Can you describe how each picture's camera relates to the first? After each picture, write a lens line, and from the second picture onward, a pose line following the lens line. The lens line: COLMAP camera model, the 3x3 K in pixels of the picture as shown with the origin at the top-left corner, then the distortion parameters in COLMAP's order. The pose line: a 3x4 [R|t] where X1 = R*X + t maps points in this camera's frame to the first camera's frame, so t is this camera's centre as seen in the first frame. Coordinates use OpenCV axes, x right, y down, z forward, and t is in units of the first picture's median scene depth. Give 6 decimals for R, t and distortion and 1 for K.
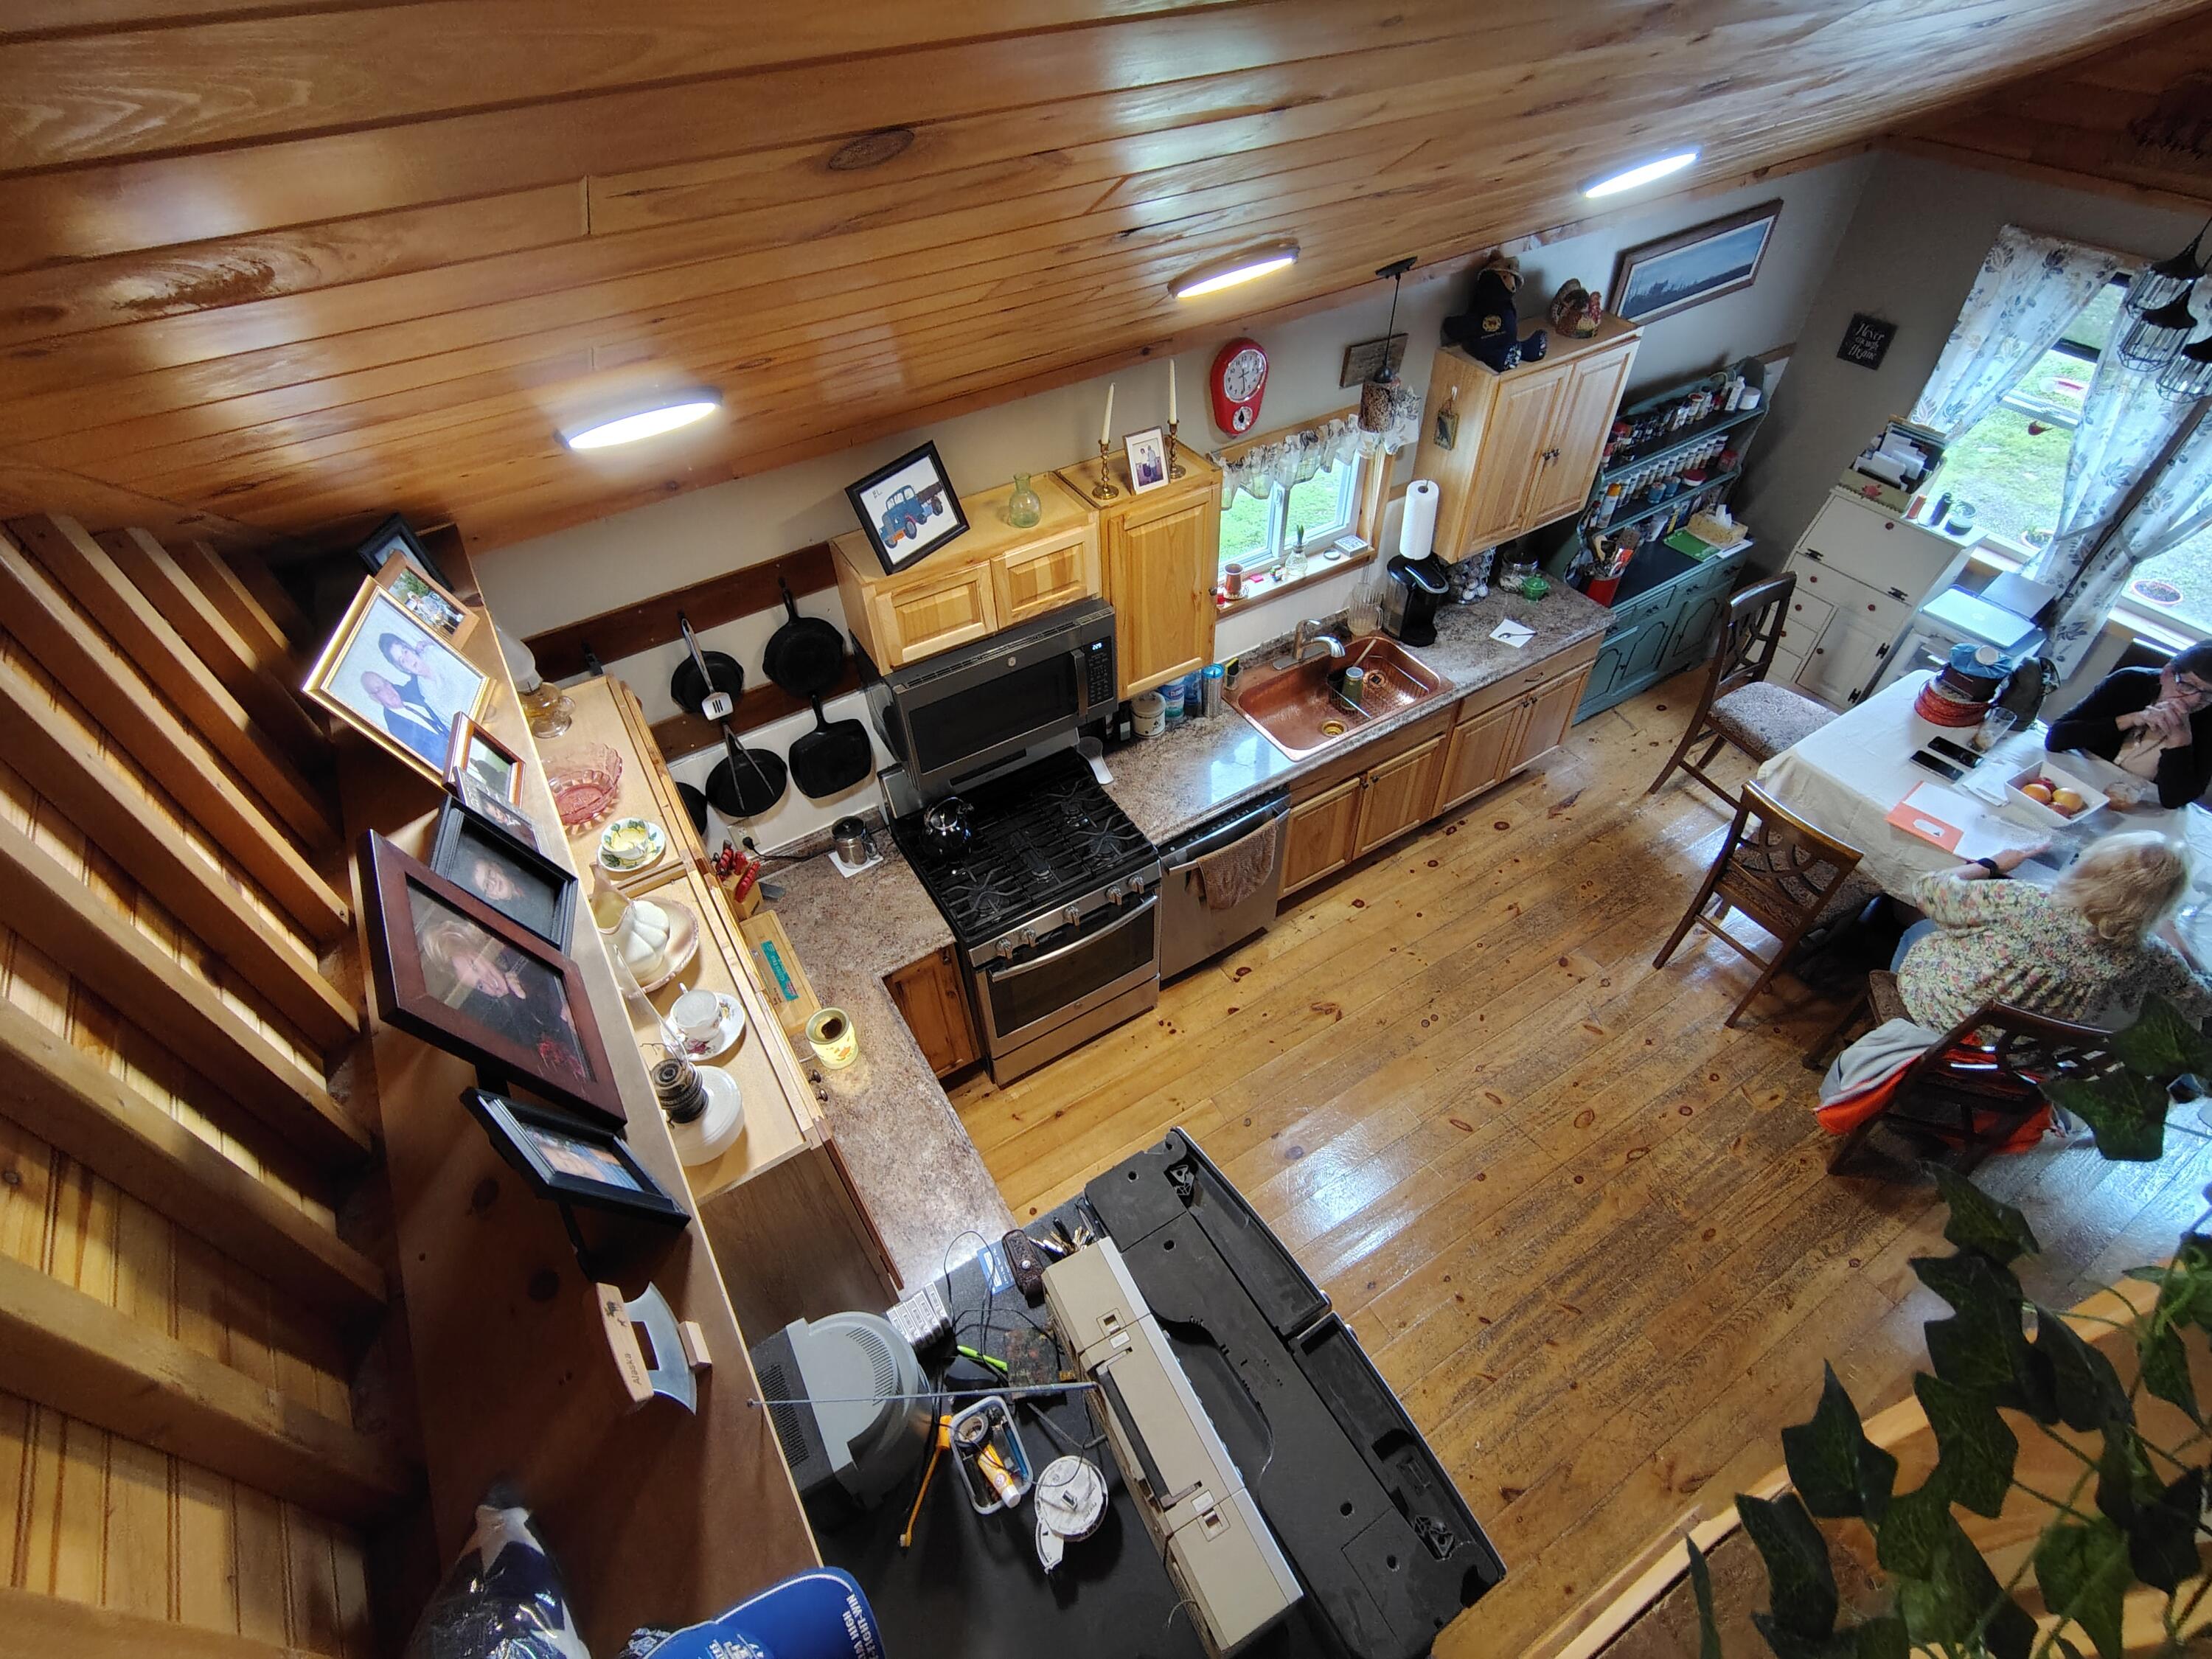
lens RADIAL K [[1040.8, 0, 1106.0], [0, 1040.8, 829.5], [0, 0, 1]] dist [0.001415, 0.000218]
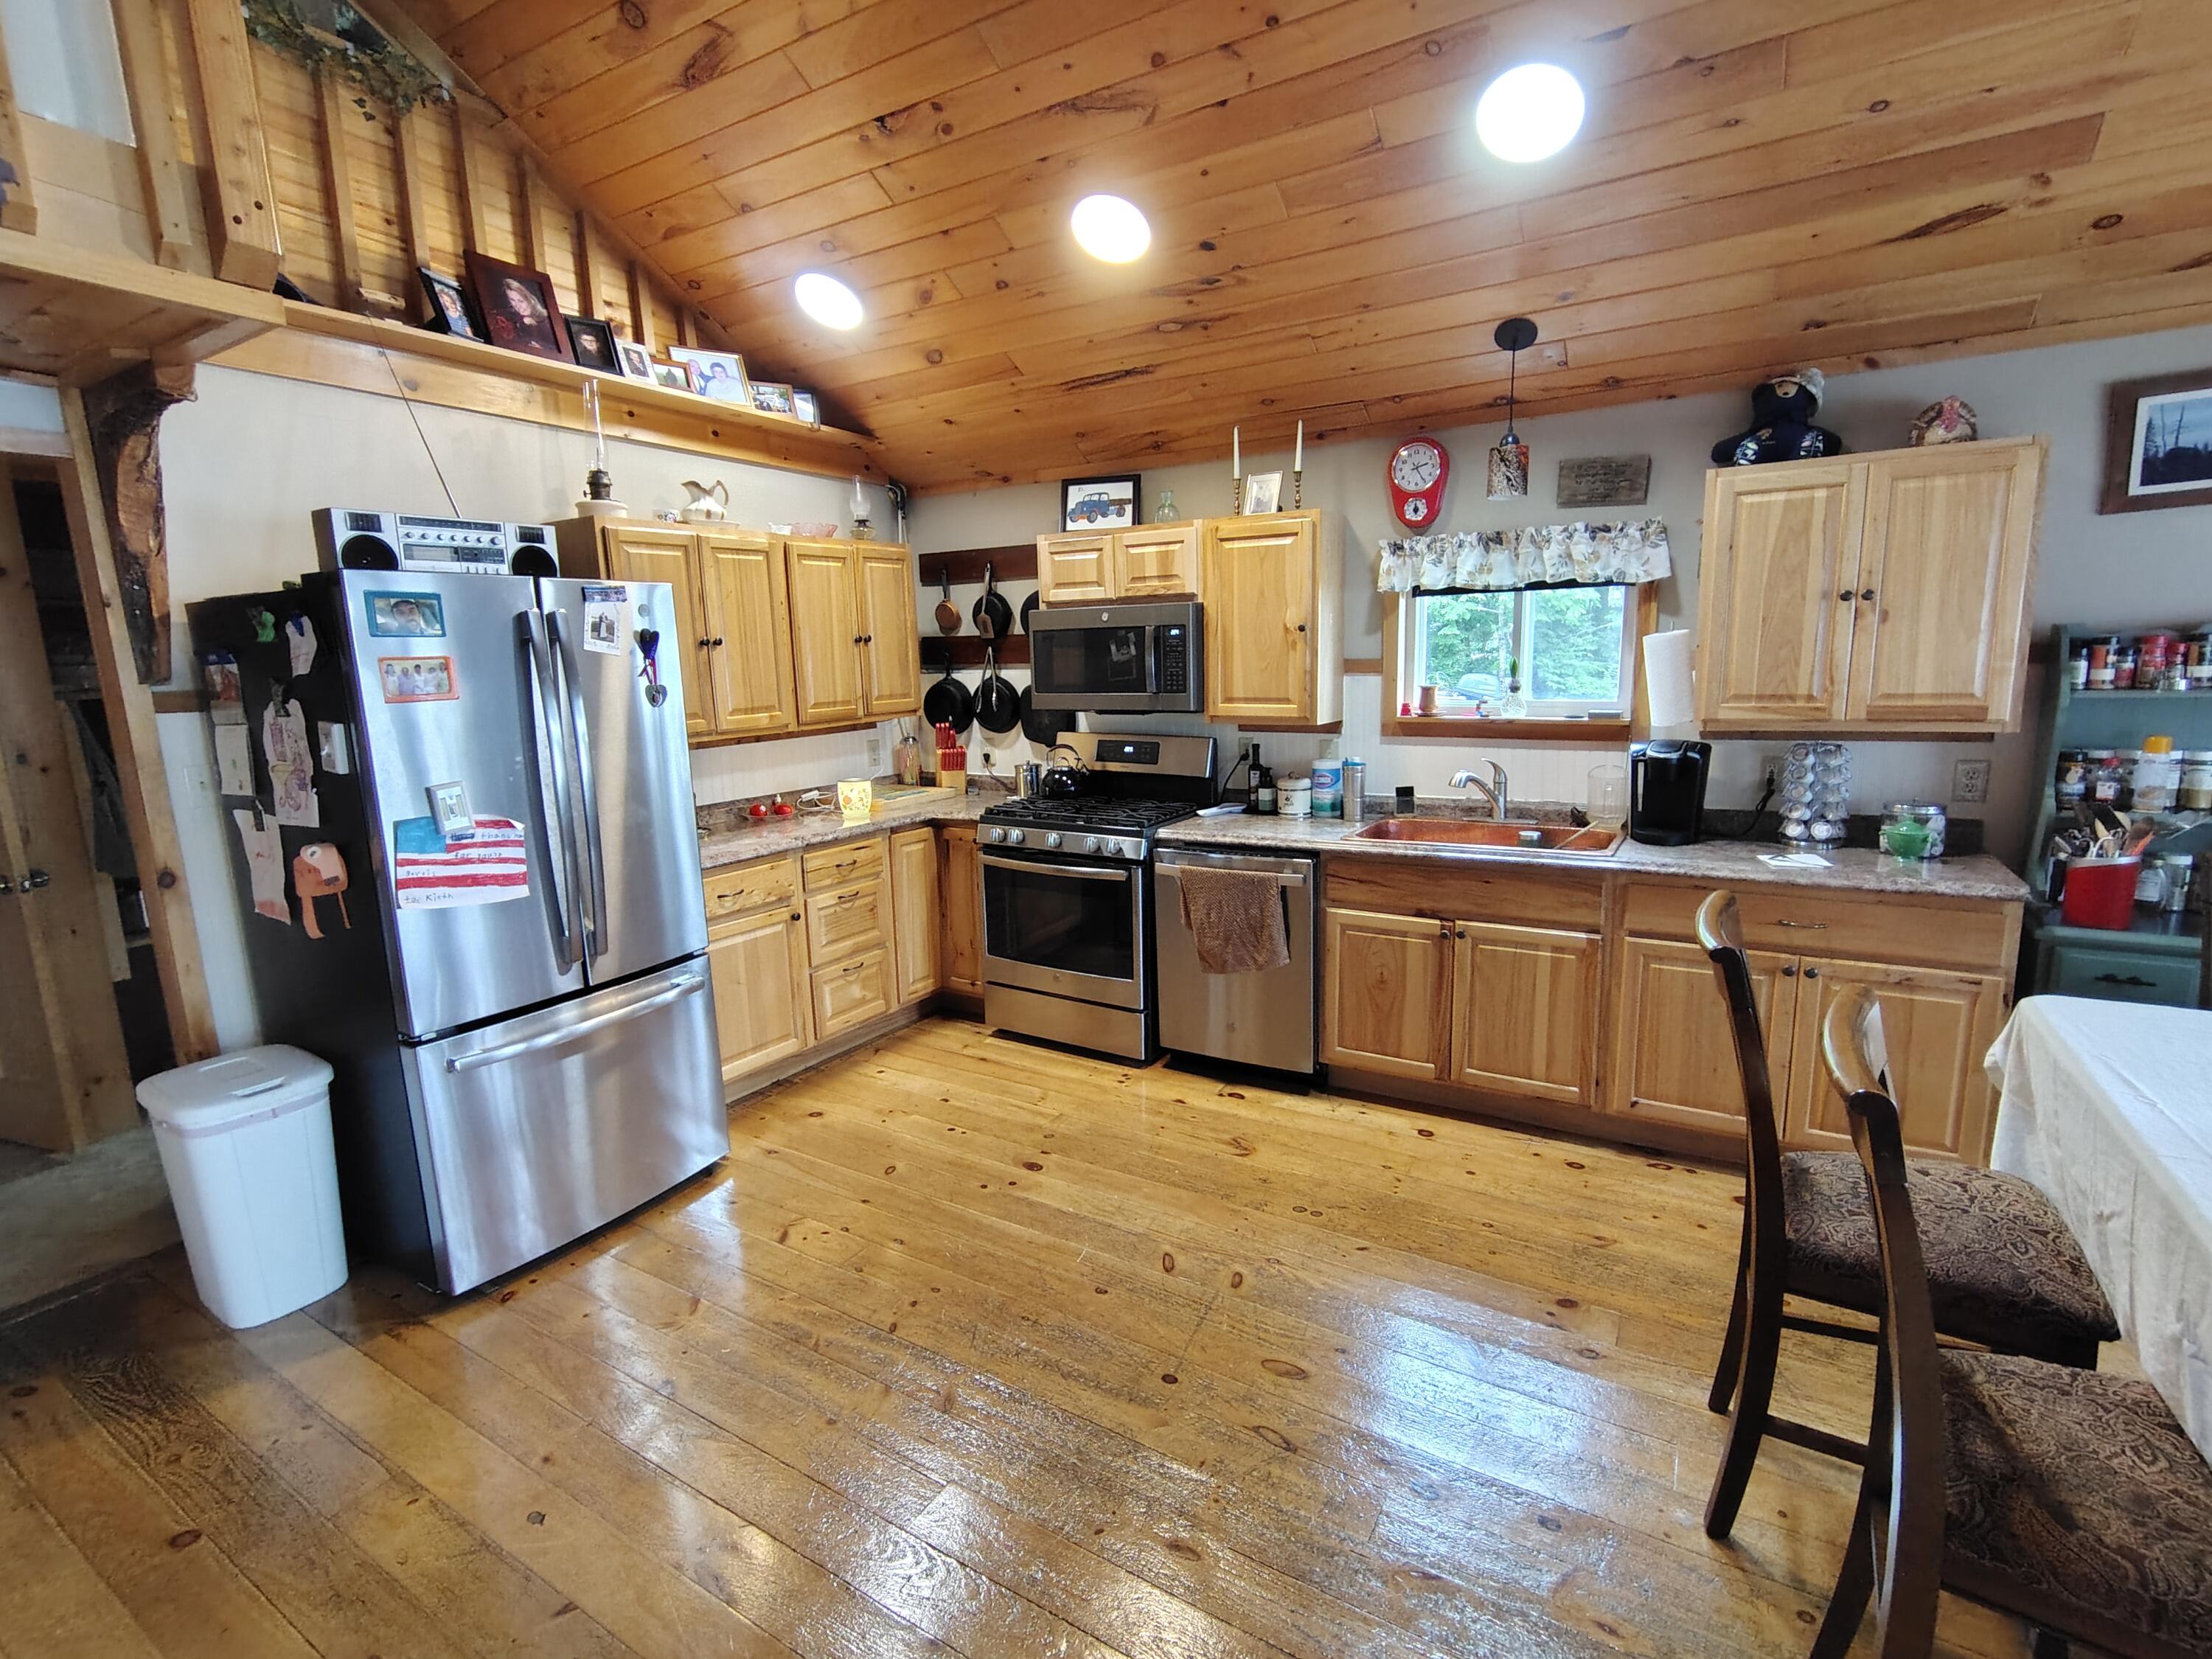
lens RADIAL K [[1040.8, 0, 1106.0], [0, 1040.8, 829.5], [0, 0, 1]] dist [0.001415, 0.000218]
pose [[0.467521, 0.174872, -0.866512, 1.047457], [-0.630146, 0.753387, -0.187949, 0.270350], [0.619952, 0.633899, 0.462419, 0.570734]]
